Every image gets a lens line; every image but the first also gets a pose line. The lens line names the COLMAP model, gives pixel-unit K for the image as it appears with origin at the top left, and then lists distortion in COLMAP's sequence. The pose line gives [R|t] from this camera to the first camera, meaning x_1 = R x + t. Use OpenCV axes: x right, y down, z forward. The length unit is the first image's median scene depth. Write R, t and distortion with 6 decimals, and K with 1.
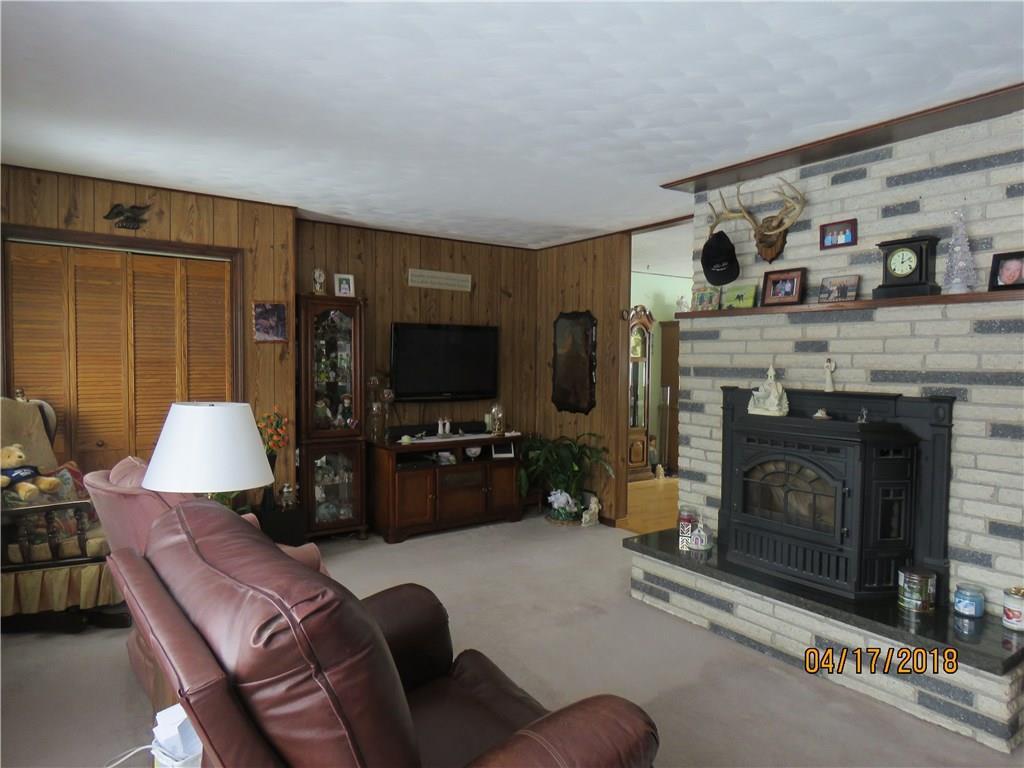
lens RADIAL K [[643.6, 0, 509.4], [0, 643.6, 385.4], [0, 0, 1]] dist [-0.018529, 0.007914]
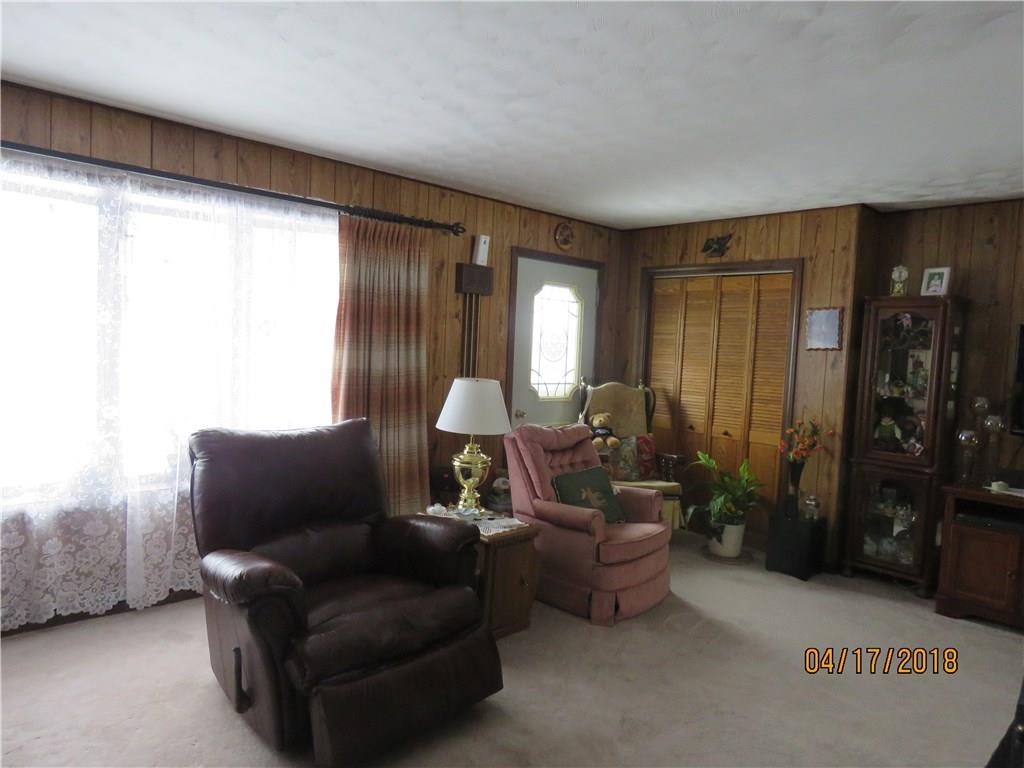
lens RADIAL K [[643.6, 0, 509.9], [0, 643.6, 383.5], [0, 0, 1]] dist [-0.018529, 0.007914]
pose [[0.140510, 0.052319, -0.988696, 0.940195], [-0.082140, 0.995776, 0.041021, -0.031084], [0.986666, 0.075448, 0.144214, 0.710994]]
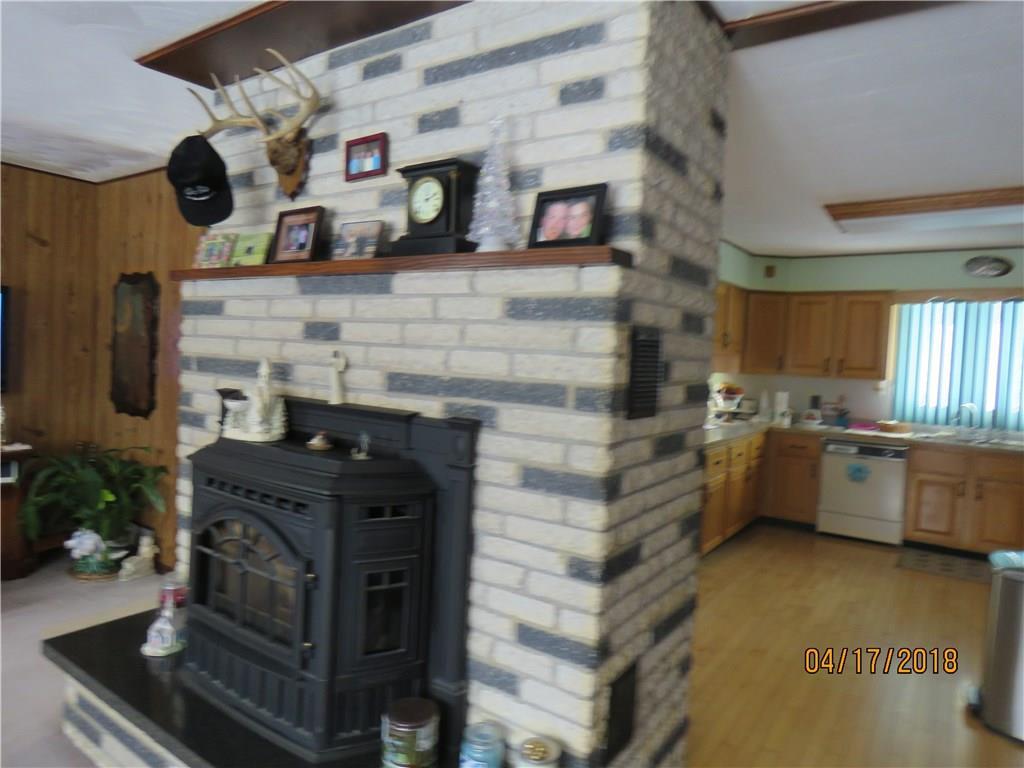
lens RADIAL K [[643.6, 0, 512.5], [0, 643.6, 383.3], [0, 0, 1]] dist [-0.018529, 0.007914]
pose [[0.929648, 0.029606, 0.367258, 0.388525], [-0.033162, 0.999444, 0.003377, -0.016515], [-0.366954, -0.015319, 0.930113, 0.322630]]
